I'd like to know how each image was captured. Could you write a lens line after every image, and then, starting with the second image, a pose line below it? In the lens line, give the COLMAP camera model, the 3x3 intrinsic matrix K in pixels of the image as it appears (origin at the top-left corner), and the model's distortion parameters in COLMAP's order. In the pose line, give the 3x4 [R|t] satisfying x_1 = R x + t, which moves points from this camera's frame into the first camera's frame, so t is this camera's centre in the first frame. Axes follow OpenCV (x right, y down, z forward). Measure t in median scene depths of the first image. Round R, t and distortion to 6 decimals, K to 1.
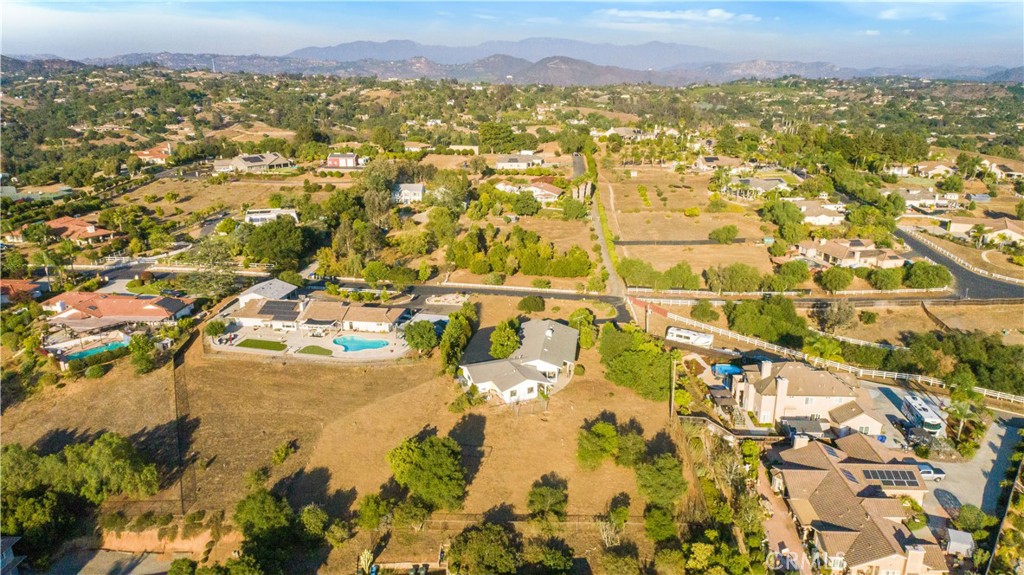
lens RADIAL K [[698.3, 0, 512.0], [0, 698.3, 287.5], [0, 0, 1]] dist [-0.011632, 0.019284]
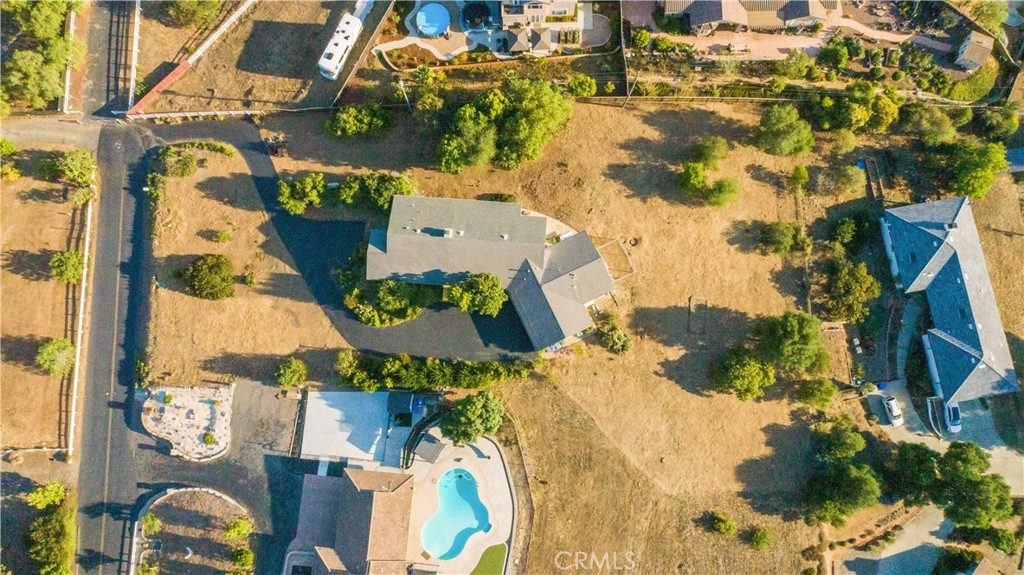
lens RADIAL K [[698.3, 0, 512.0], [0, 698.3, 287.5], [0, 0, 1]] dist [-0.011632, 0.019284]
pose [[-0.067690, -0.988612, 0.134403, -0.041560], [0.300912, 0.108210, 0.947493, -0.241459], [-0.951247, 0.104579, 0.290161, 0.316332]]
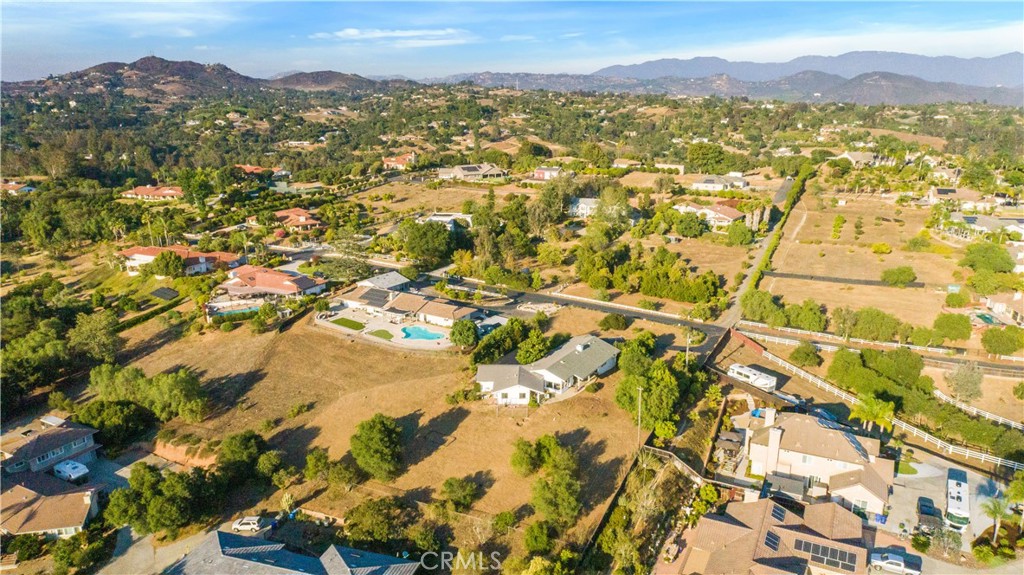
lens RADIAL K [[698.3, 0, 512.0], [0, 698.3, 287.5], [0, 0, 1]] dist [-0.011632, 0.019284]
pose [[0.916930, 0.107335, -0.384343, 0.146562], [-0.116098, 0.993238, 0.000405, -0.004648], [0.381787, 0.044250, 0.923190, 0.008219]]
